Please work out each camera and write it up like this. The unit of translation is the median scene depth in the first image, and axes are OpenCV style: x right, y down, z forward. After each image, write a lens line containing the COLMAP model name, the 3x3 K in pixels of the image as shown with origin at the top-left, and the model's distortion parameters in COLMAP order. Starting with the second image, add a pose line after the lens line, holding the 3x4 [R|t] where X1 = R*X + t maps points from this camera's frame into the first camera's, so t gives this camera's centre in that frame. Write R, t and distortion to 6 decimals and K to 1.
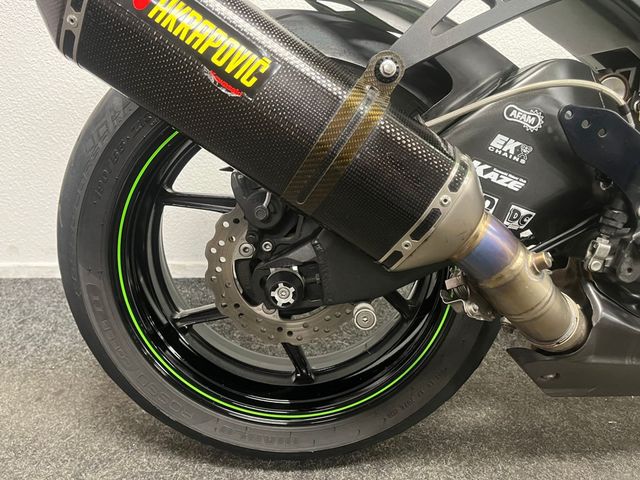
lens RADIAL K [[489.1, 0, 318.8], [0, 489.1, 239.7], [0, 0, 1]] dist [0.056625, -0.056556]
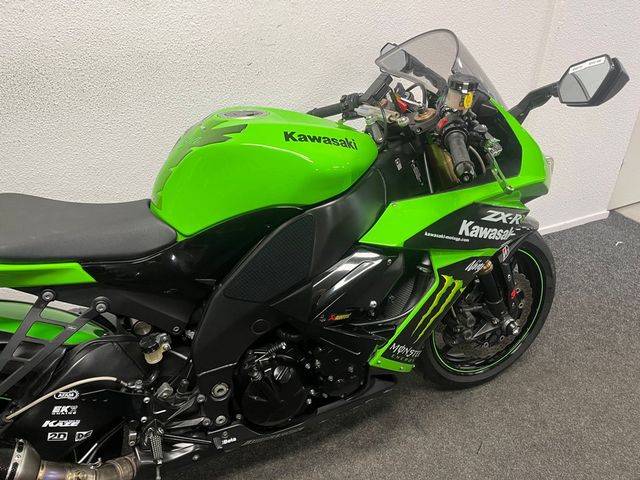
lens RADIAL K [[489.1, 0, 324.8], [0, 489.1, 238.8], [0, 0, 1]] dist [0.056625, -0.056556]
pose [[0.919253, -0.208959, 0.333632, 0.731625], [0.149639, 0.969356, 0.194825, -0.939368], [-0.364119, -0.129169, 0.922352, -0.913518]]
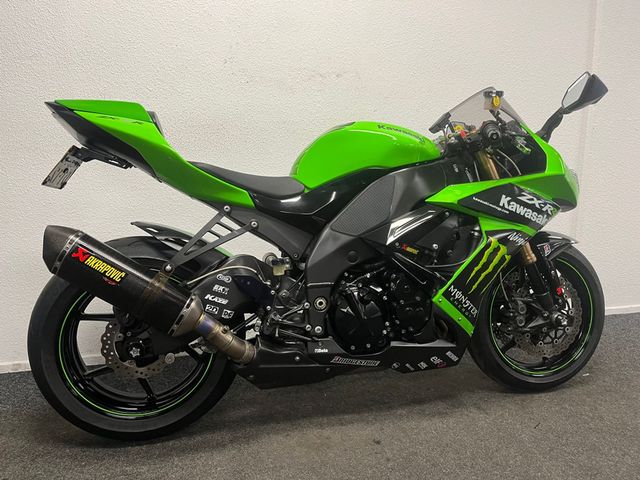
lens RADIAL K [[489.1, 0, 317.9], [0, 489.1, 240.3], [0, 0, 1]] dist [0.056625, -0.056556]
pose [[0.975751, -0.045627, 0.214075, 0.312965], [0.086344, 0.978957, -0.184902, 0.094414], [-0.201134, 0.198902, 0.959158, -1.659058]]
